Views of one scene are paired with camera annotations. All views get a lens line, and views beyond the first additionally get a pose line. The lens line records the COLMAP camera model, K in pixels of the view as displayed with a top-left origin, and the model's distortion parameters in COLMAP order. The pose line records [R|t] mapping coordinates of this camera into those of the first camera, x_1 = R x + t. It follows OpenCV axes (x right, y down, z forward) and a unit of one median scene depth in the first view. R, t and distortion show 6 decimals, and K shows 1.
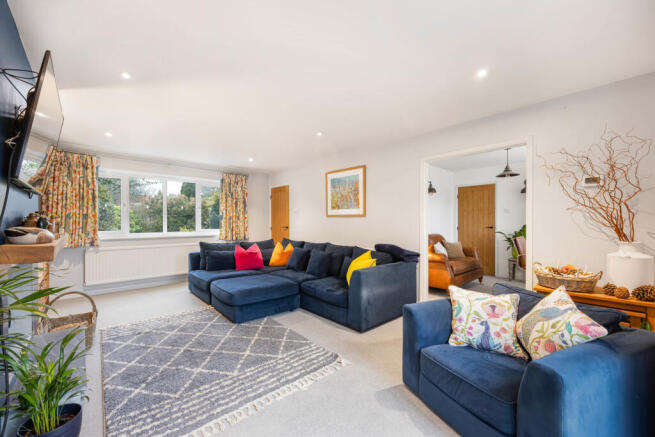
lens RADIAL K [[266.5, 0, 331.8], [0, 266.5, 222.3], [0, 0, 1]] dist [-0.004517, -0.000338]
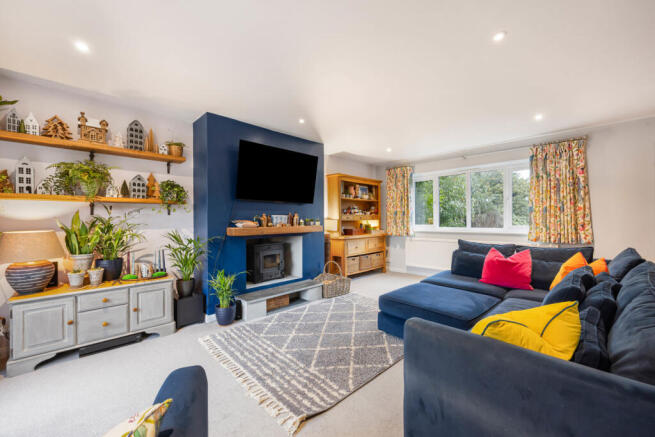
lens RADIAL K [[266.5, 0, 326.9], [0, 266.5, 216.5], [0, 0, 1]] dist [-0.004517, -0.000338]
pose [[0.002994, -0.008986, -0.999955, 0.632208], [0.007162, 0.999934, -0.008965, 0.005735], [0.999970, -0.007134, 0.003059, 0.959902]]
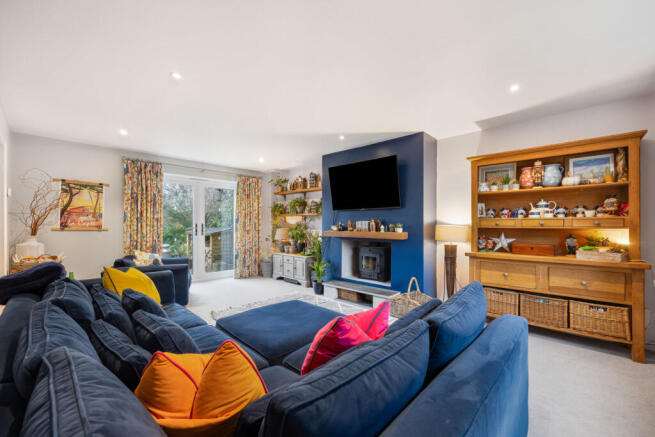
lens RADIAL K [[266.5, 0, 322.5], [0, 266.5, 223.3], [0, 0, 1]] dist [-0.004517, -0.000338]
pose [[-0.999538, -0.002097, -0.030311, -0.493703], [-0.001971, 0.999989, -0.004216, 0.003189], [0.030319, -0.004155, -0.999532, 2.267455]]
